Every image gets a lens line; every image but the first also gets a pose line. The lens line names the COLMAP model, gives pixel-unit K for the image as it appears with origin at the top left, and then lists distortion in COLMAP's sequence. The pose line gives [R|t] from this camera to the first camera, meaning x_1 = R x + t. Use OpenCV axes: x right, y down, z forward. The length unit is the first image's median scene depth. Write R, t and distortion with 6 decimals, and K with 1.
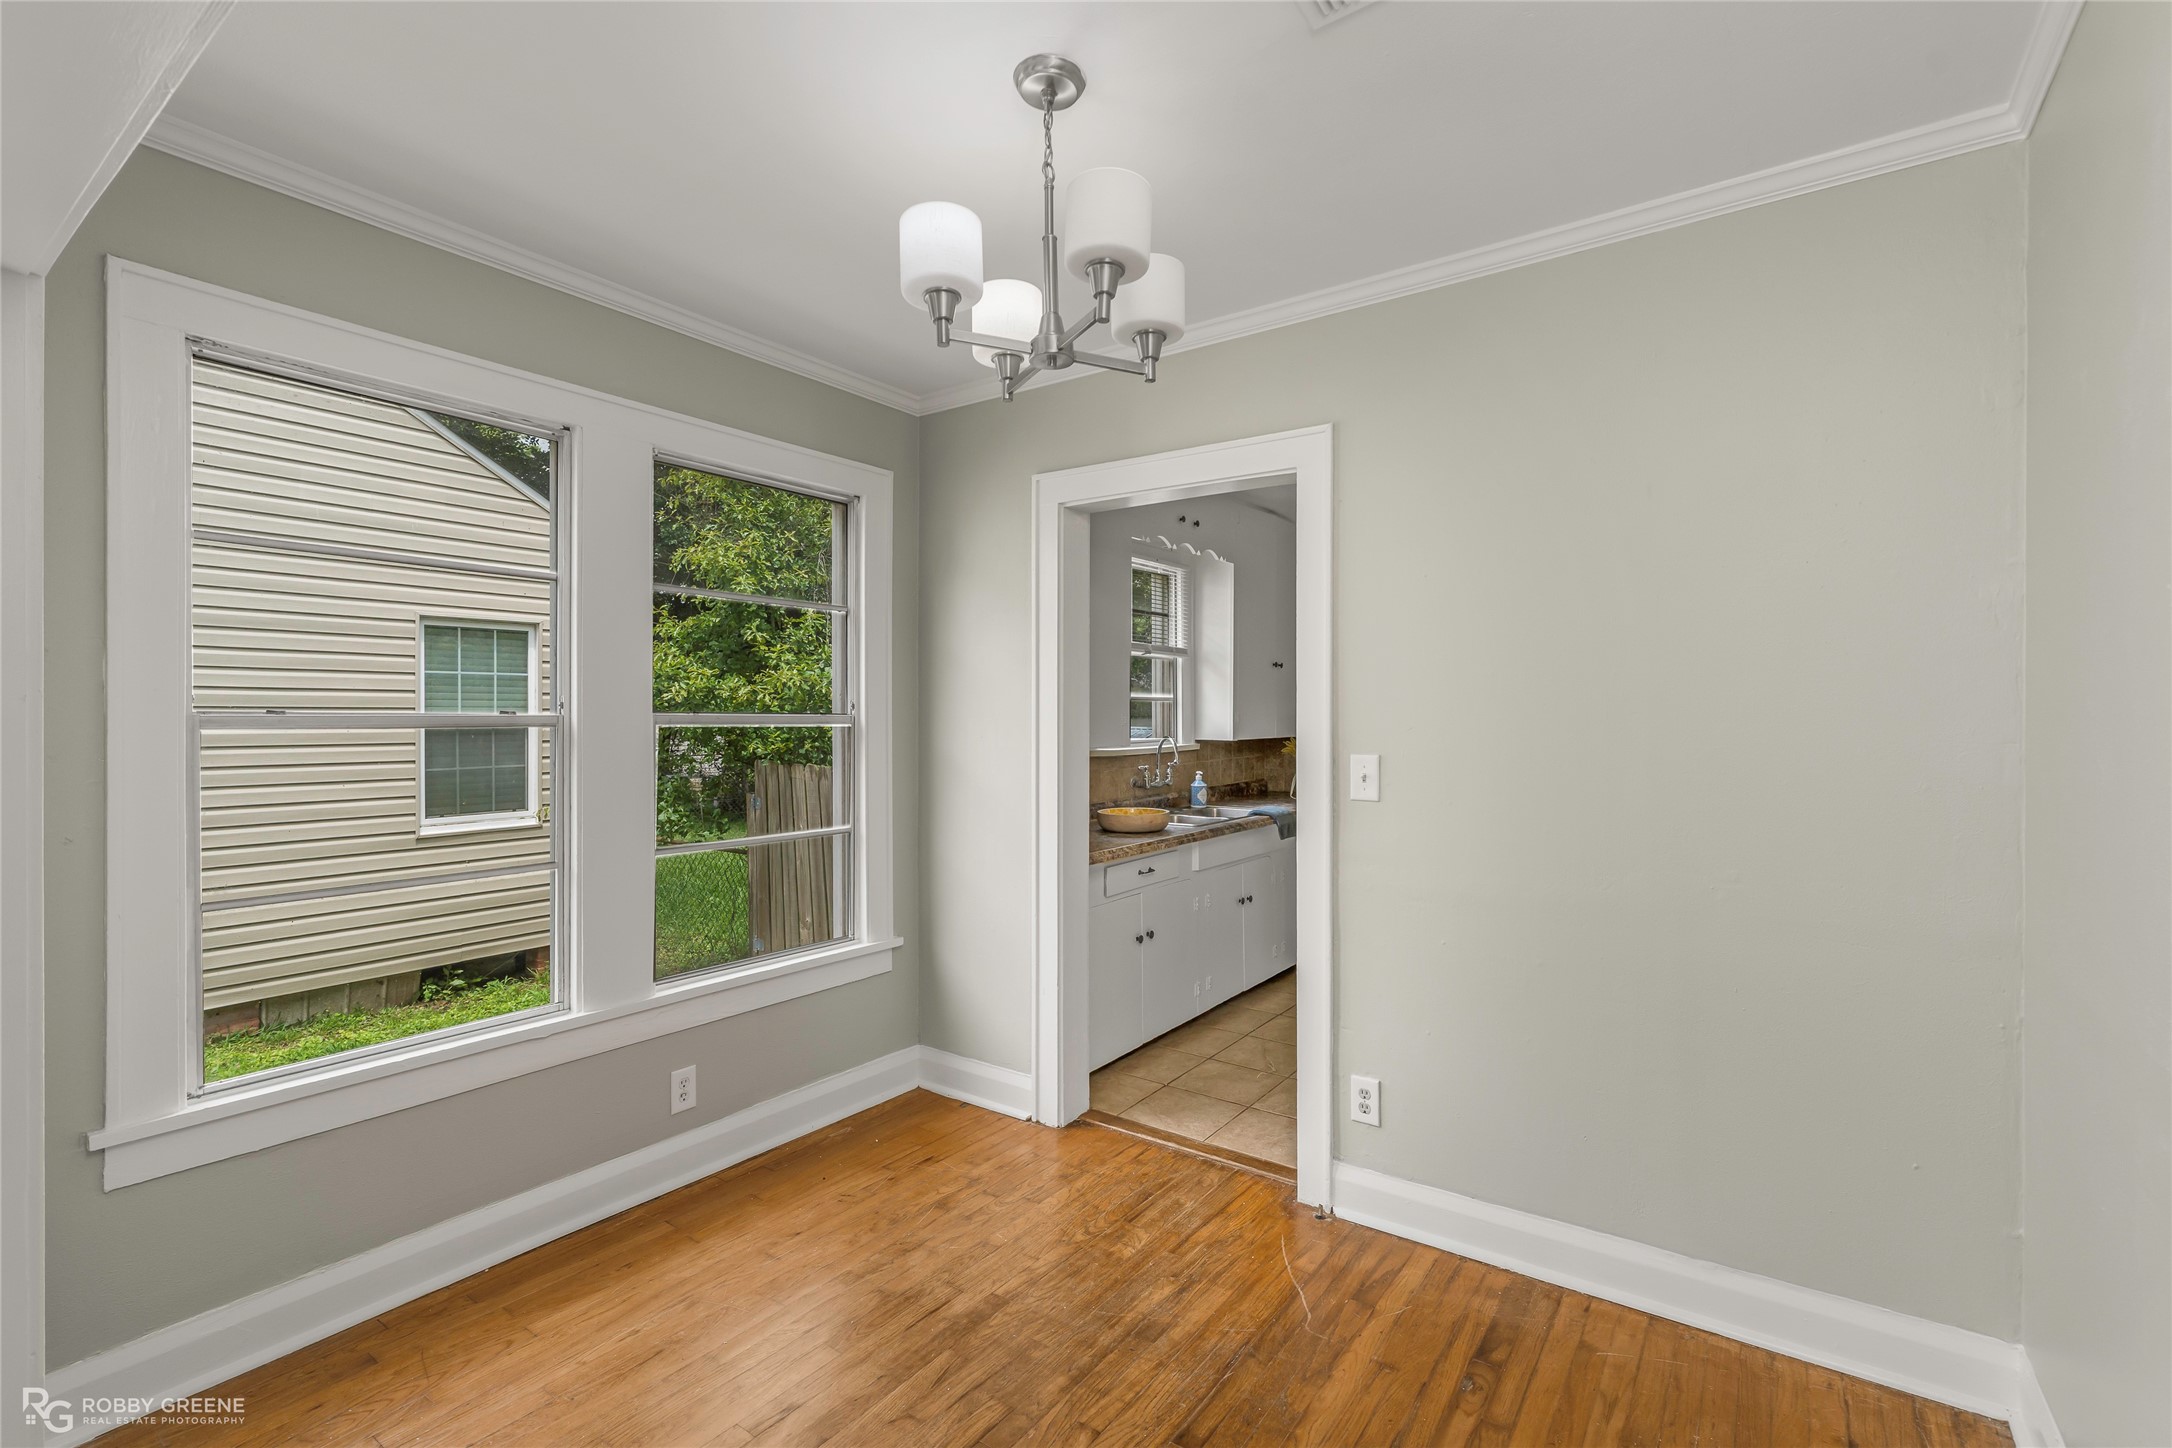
lens RADIAL K [[990.0, 0, 1090.1], [0, 990.0, 718.1], [0, 0, 1]] dist [-0.005176, 0.002622]
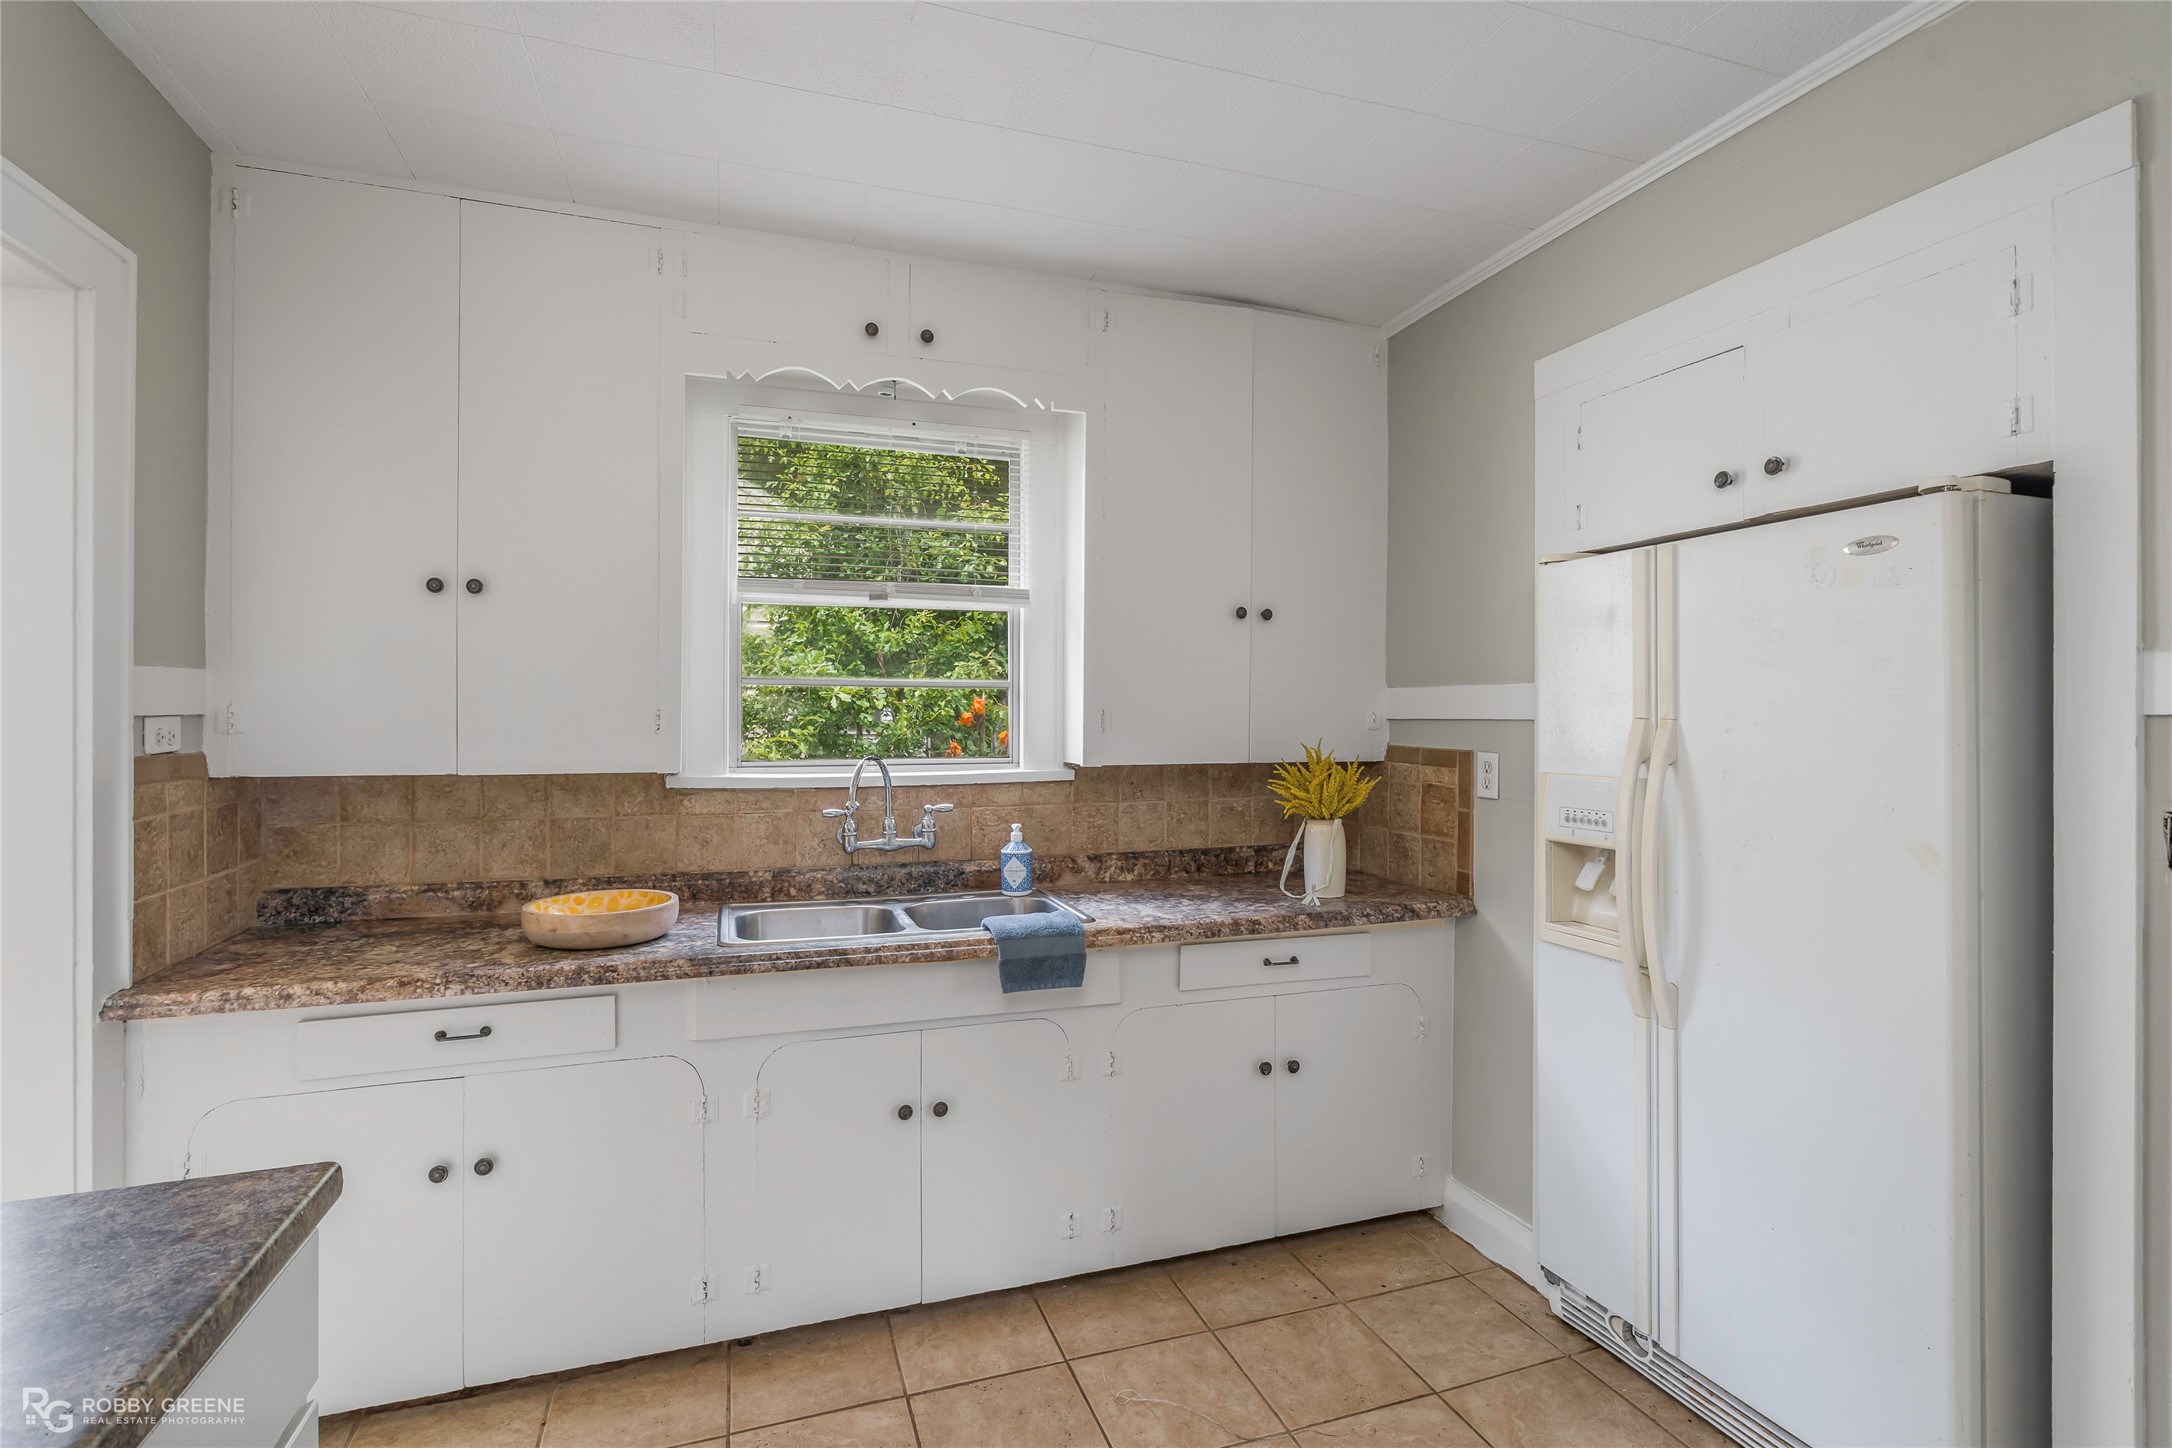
lens RADIAL K [[1029.8, 0, 1087.7], [0, 1029.8, 700.5], [0, 0, 1]] dist [0.000563, -0.000303]
pose [[0.809754, 0.000358, -0.586769, 0.653722], [-0.008909, 0.999892, -0.011684, -0.007552], [0.586701, 0.014689, 0.809670, 0.830248]]
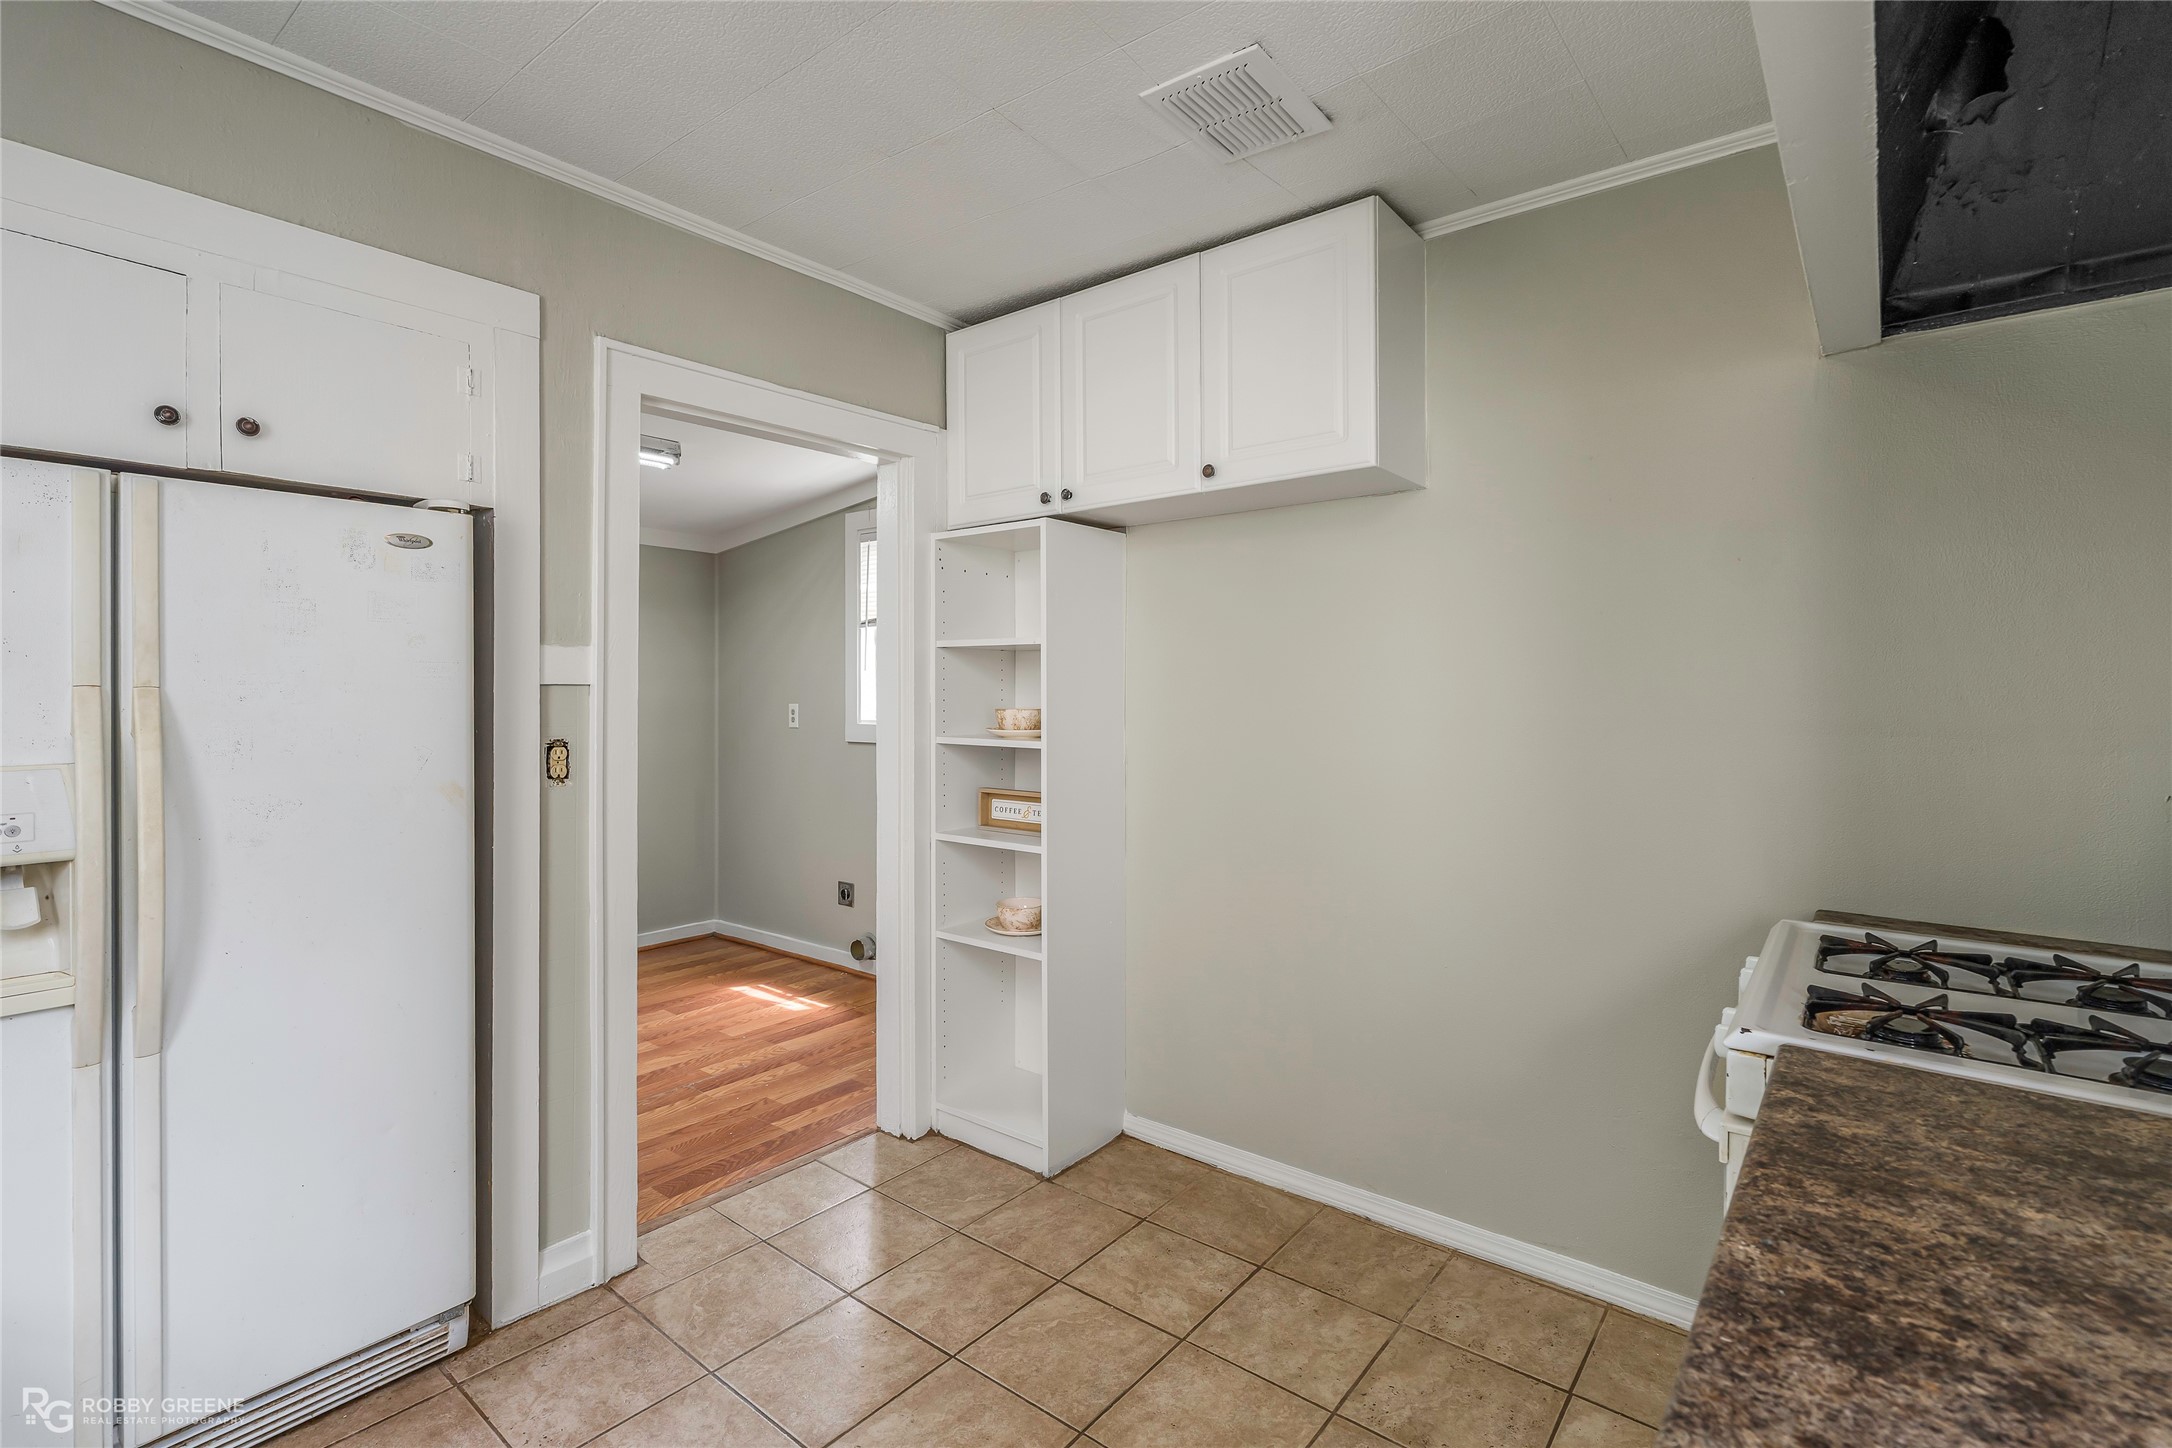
lens RADIAL K [[990.0, 0, 1087.0], [0, 990.0, 692.4], [0, 0, 1]] dist [-0.005176, 0.002622]
pose [[0.069637, 0.009126, 0.997531, 0.173335], [0.004241, 0.999946, -0.009445, 0.001973], [-0.997563, 0.004888, 0.069594, 1.006641]]
